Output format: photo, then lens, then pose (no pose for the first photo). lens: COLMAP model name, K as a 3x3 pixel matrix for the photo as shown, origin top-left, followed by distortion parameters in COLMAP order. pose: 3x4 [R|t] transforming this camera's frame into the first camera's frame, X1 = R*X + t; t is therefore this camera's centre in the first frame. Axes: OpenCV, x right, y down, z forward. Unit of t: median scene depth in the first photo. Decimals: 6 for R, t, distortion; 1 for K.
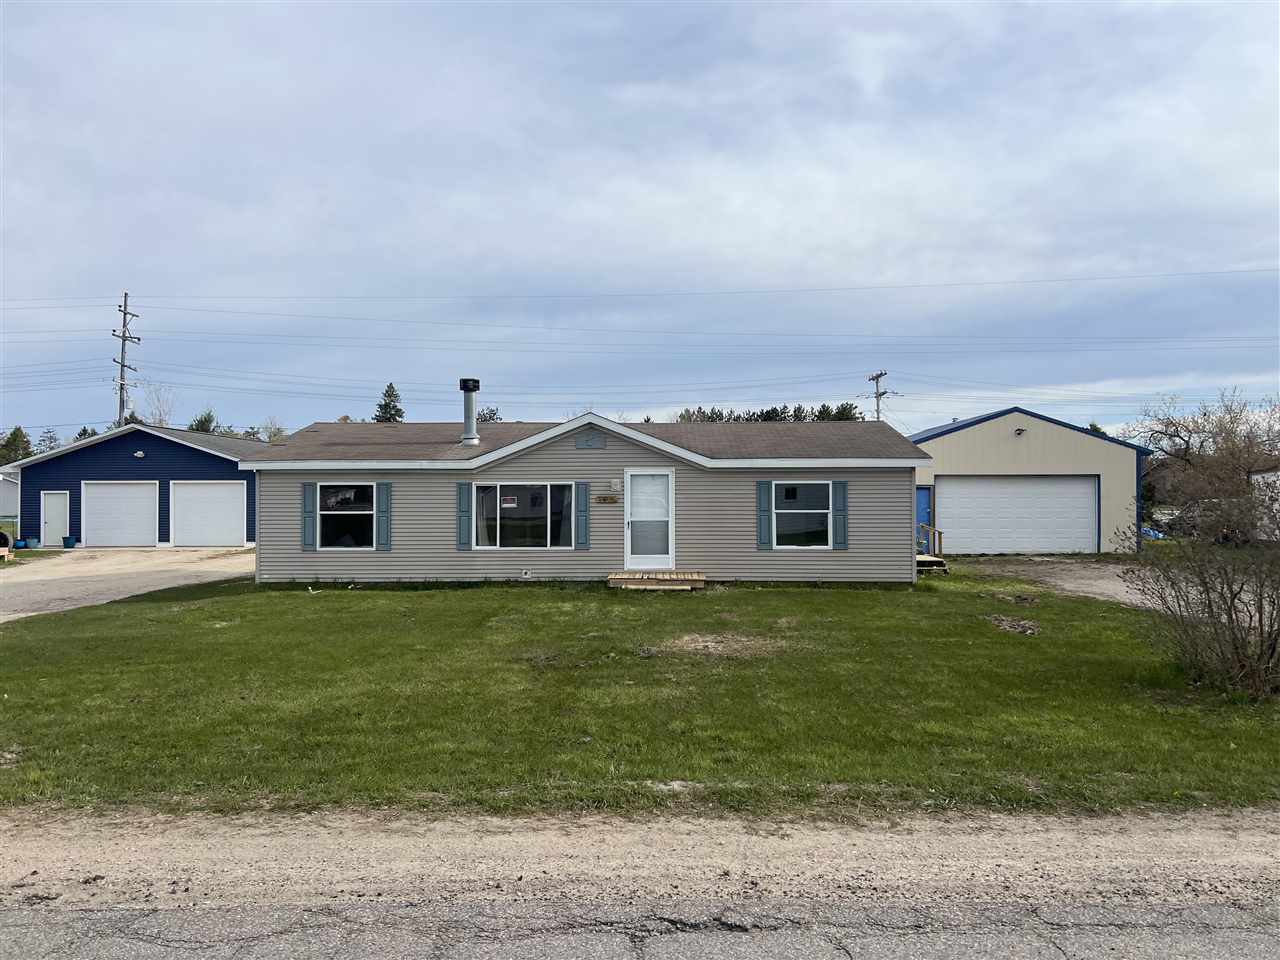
lens RADIAL K [[952.8, 0, 634.2], [0, 952.8, 471.8], [0, 0, 1]] dist [0.084597, -0.093145]
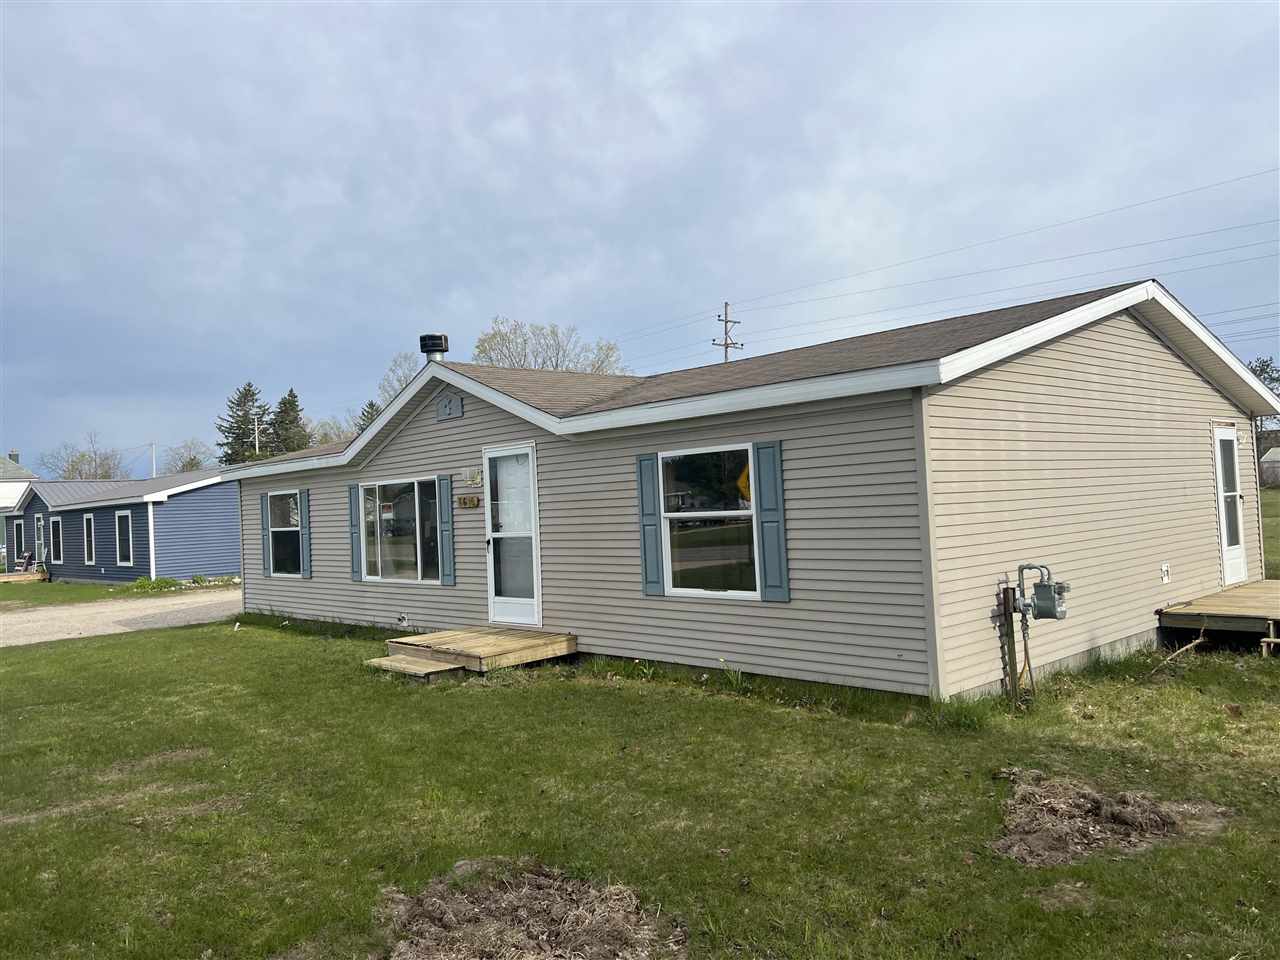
lens RADIAL K [[952.8, 0, 634.2], [0, 952.8, 471.8], [0, 0, 1]] dist [0.084597, -0.093145]
pose [[0.700667, -0.055273, -0.711344, 0.472837], [0.065079, 0.997790, -0.013429, 0.024911], [0.710514, -0.036885, 0.702715, 0.652115]]
